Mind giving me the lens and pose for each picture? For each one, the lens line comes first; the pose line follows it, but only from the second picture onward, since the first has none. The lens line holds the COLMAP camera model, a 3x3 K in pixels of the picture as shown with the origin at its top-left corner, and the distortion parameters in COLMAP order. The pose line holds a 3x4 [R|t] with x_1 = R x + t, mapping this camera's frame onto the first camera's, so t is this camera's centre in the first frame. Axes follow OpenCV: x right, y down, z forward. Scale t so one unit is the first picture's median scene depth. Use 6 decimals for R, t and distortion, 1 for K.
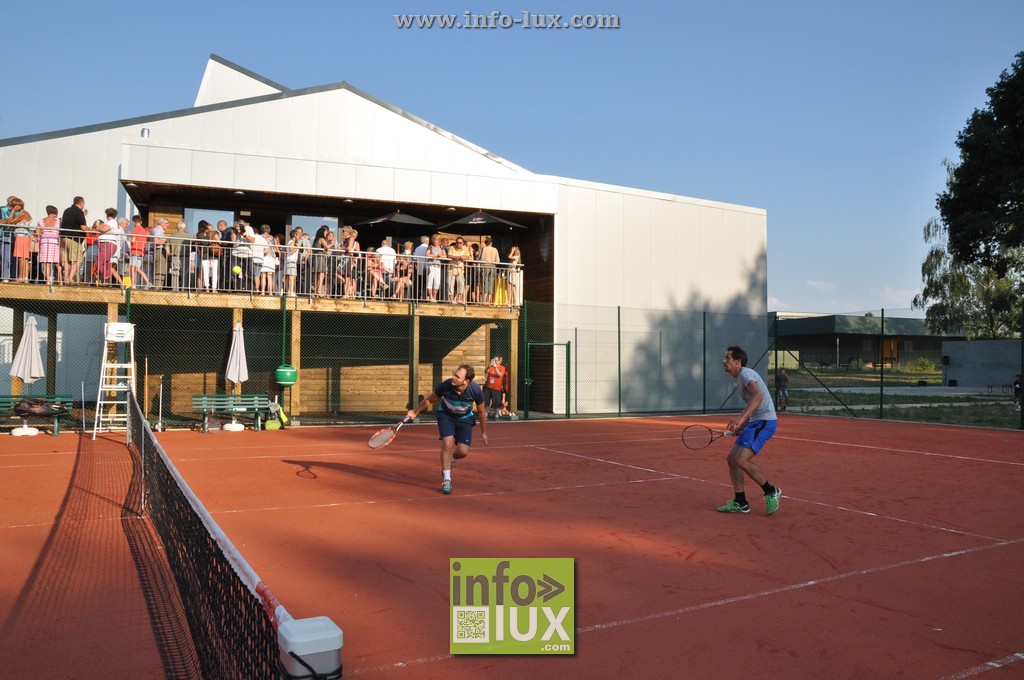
lens RADIAL K [[785.5, 0, 521.4], [0, 785.5, 361.3], [0, 0, 1]] dist [-0.121422, 0.110620]
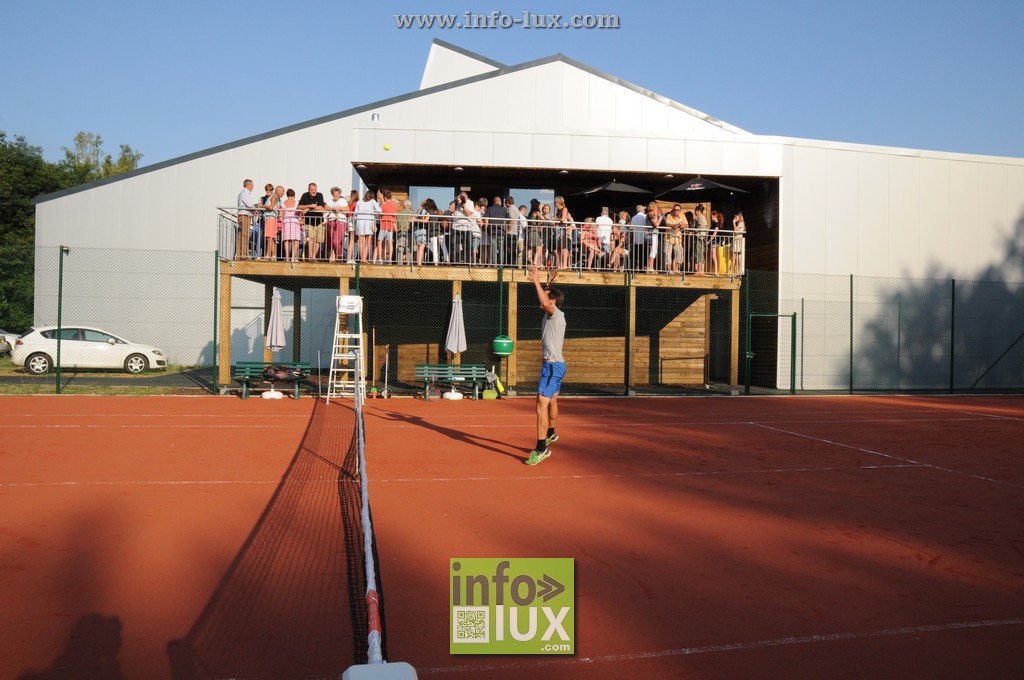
lens RADIAL K [[785.5, 0, 507.2], [0, 785.5, 353.7], [0, 0, 1]] dist [-0.121422, 0.110620]
pose [[0.956208, 0.012251, -0.292431, 0.003320], [-0.004744, 0.999641, 0.026364, 0.000896], [0.292649, -0.023822, 0.955923, 0.020160]]
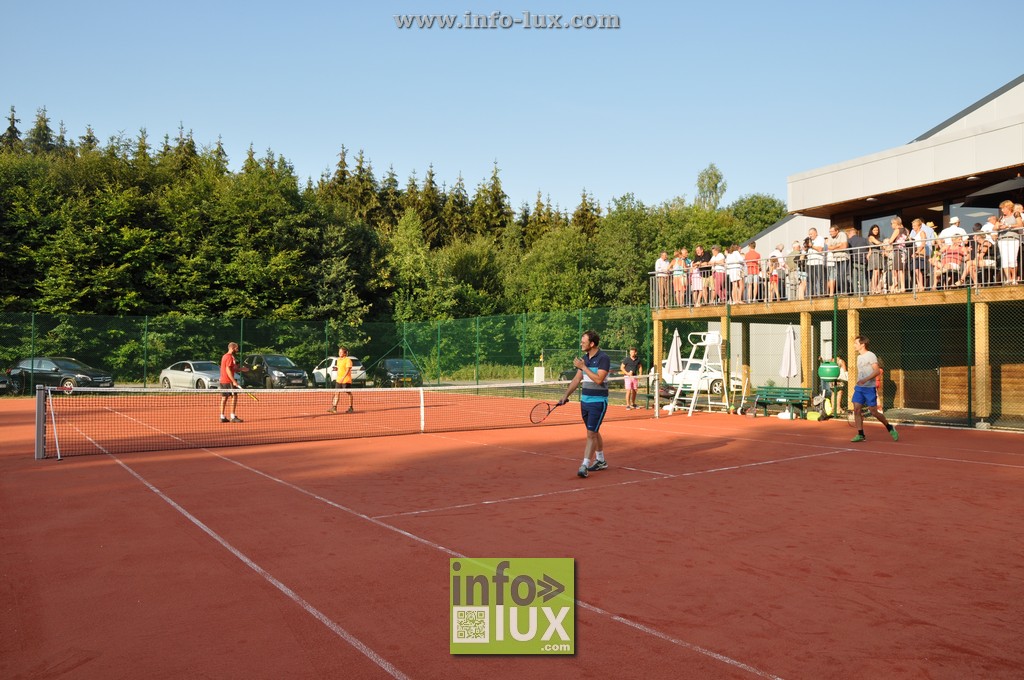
lens RADIAL K [[785.5, 0, 510.1], [0, 785.5, 341.2], [0, 0, 1]] dist [-0.121422, 0.110620]
pose [[0.123148, -0.035549, -0.991751, 0.670660], [0.008926, 0.999357, -0.034713, 0.008570], [0.992348, -0.004577, 0.123386, 0.423191]]
